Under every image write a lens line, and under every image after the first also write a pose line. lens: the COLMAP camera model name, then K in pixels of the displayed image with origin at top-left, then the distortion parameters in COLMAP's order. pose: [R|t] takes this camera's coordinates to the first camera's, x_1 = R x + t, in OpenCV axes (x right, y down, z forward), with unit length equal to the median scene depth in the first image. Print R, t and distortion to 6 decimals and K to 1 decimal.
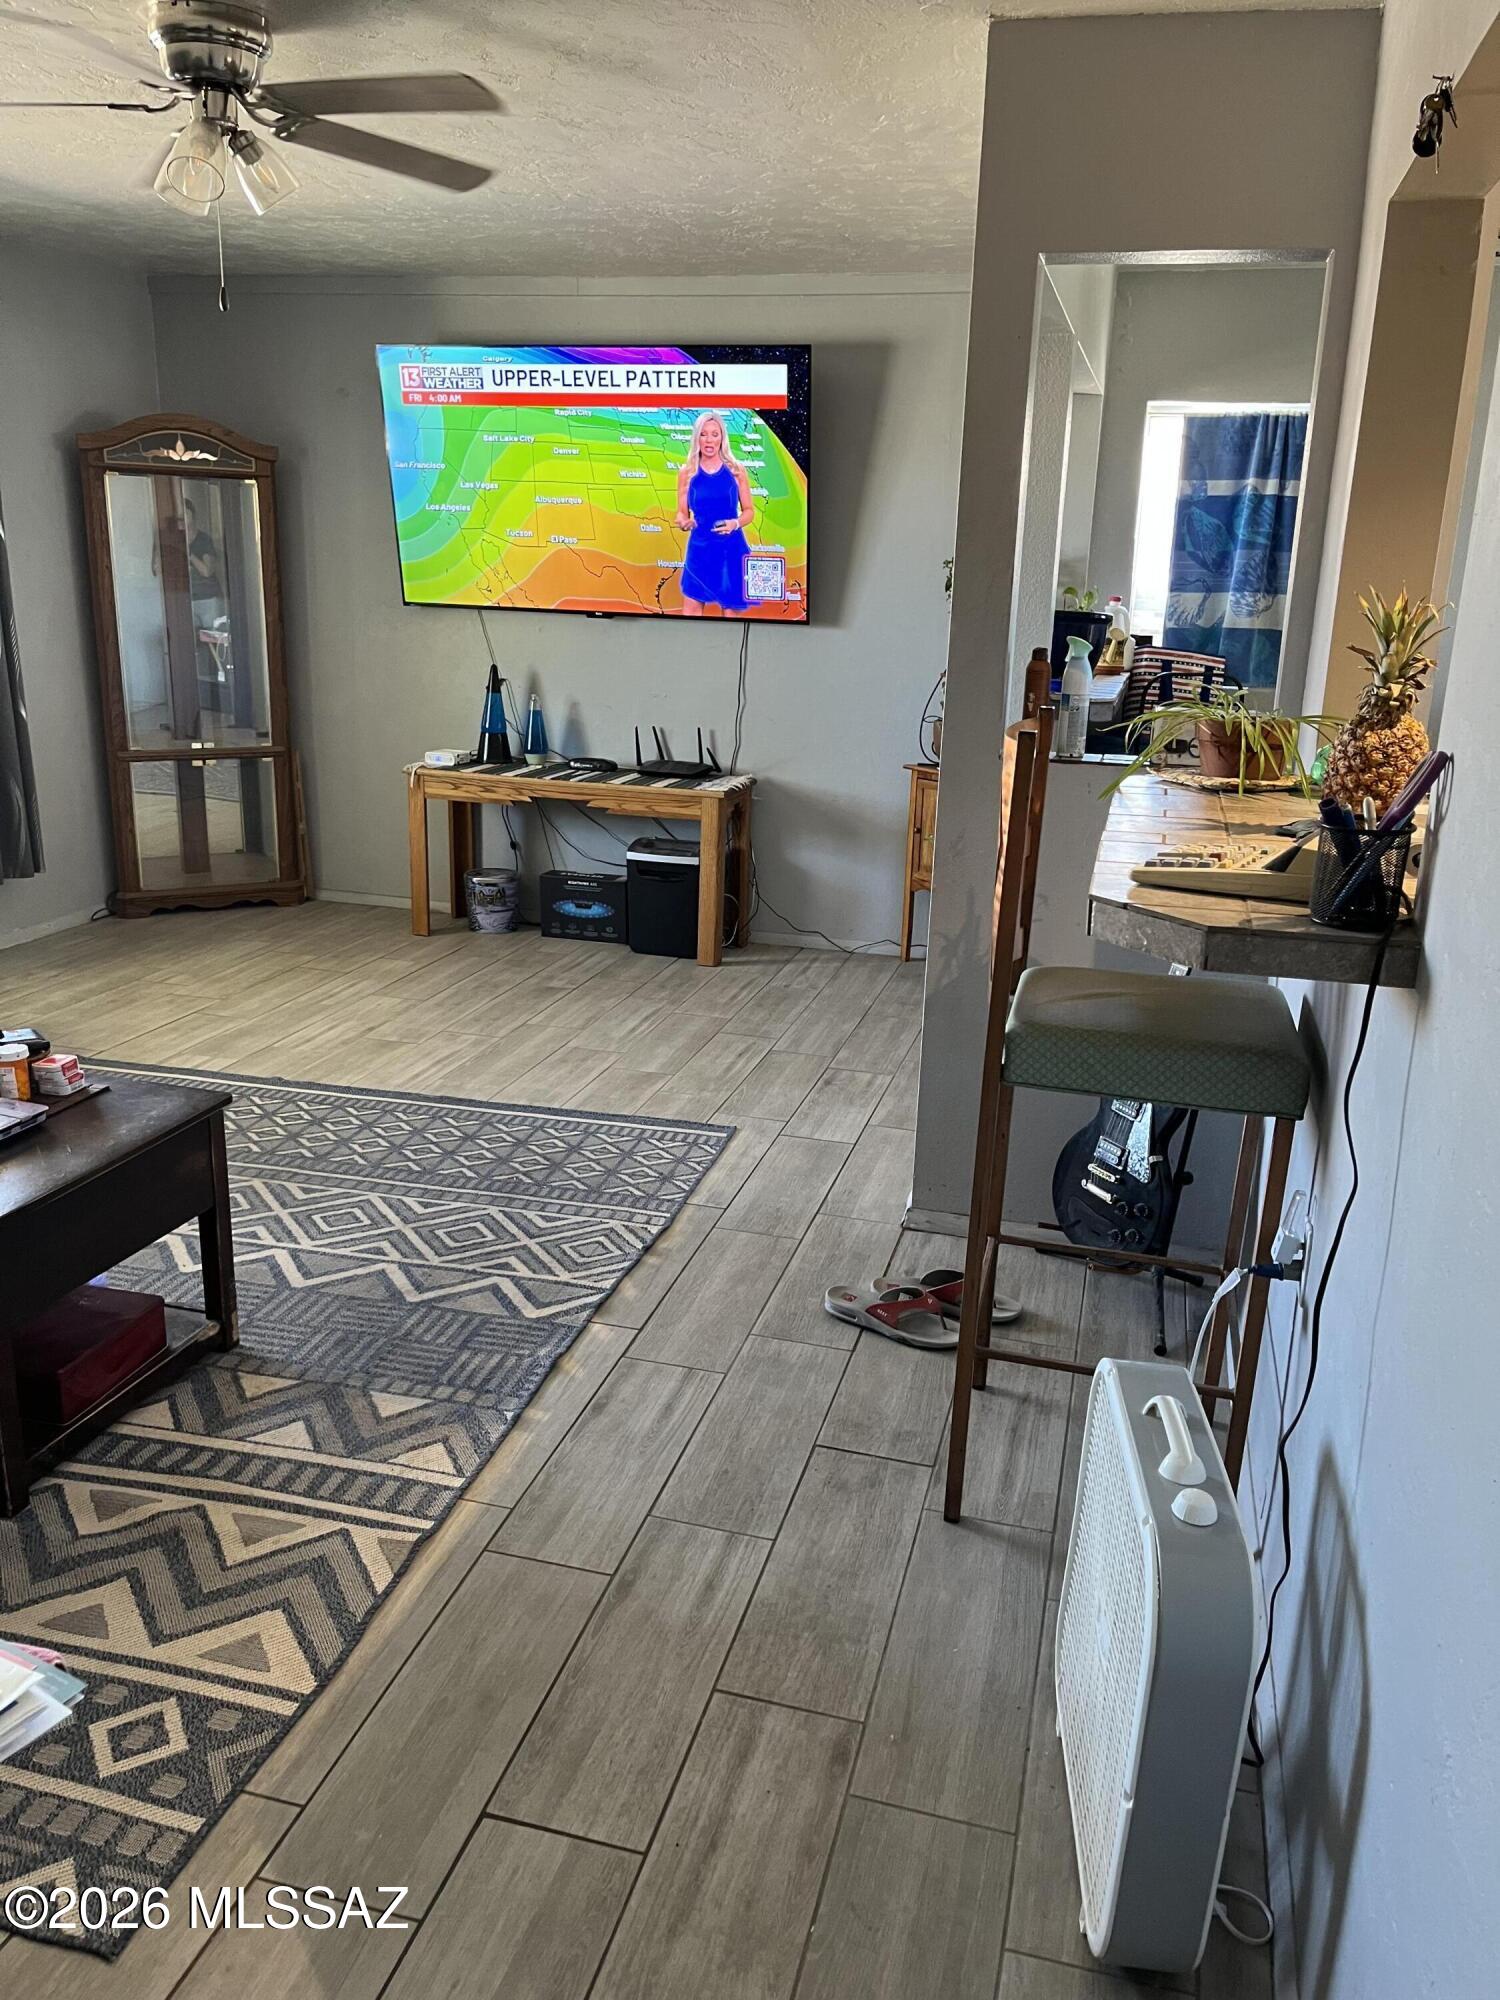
lens RADIAL K [[1519.6, 0, 758.9], [0, 1519.6, 991.9], [0, 0, 1]] dist [0.049539, -0.042289]
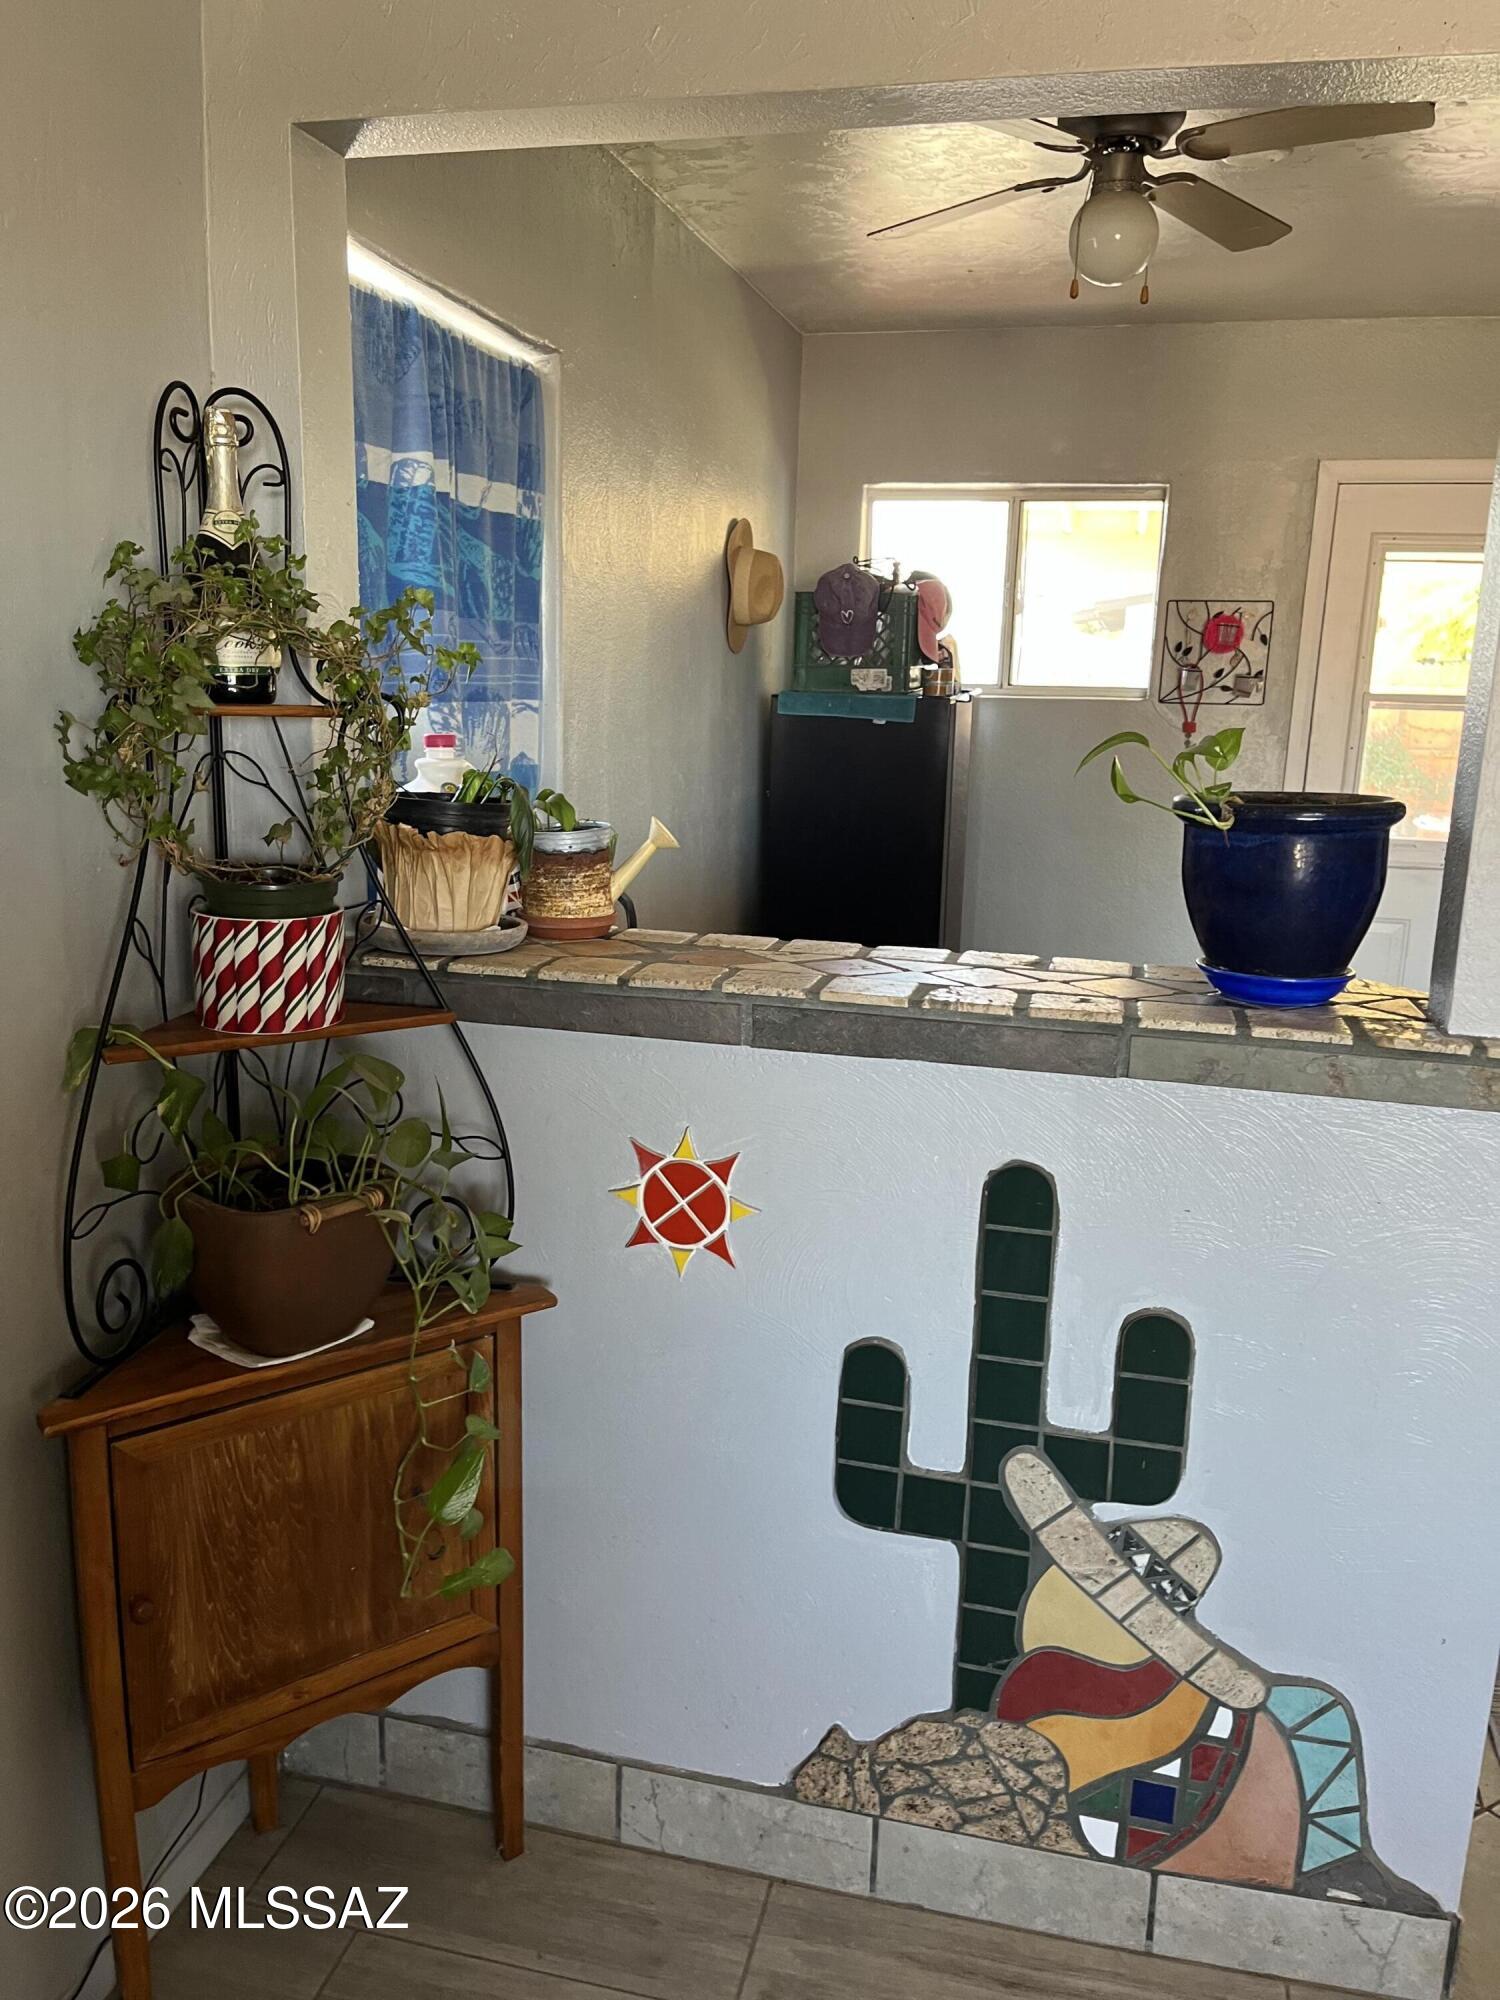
lens RADIAL K [[1509.9, 0, 722.8], [0, 1509.9, 970.0], [0, 0, 1]] dist [0.051489, -0.060430]
pose [[-0.024549, -0.235698, 0.971516, -0.150354], [0.238983, 0.942249, 0.234636, -0.277966], [-0.970713, 0.237936, 0.033196, 0.943601]]
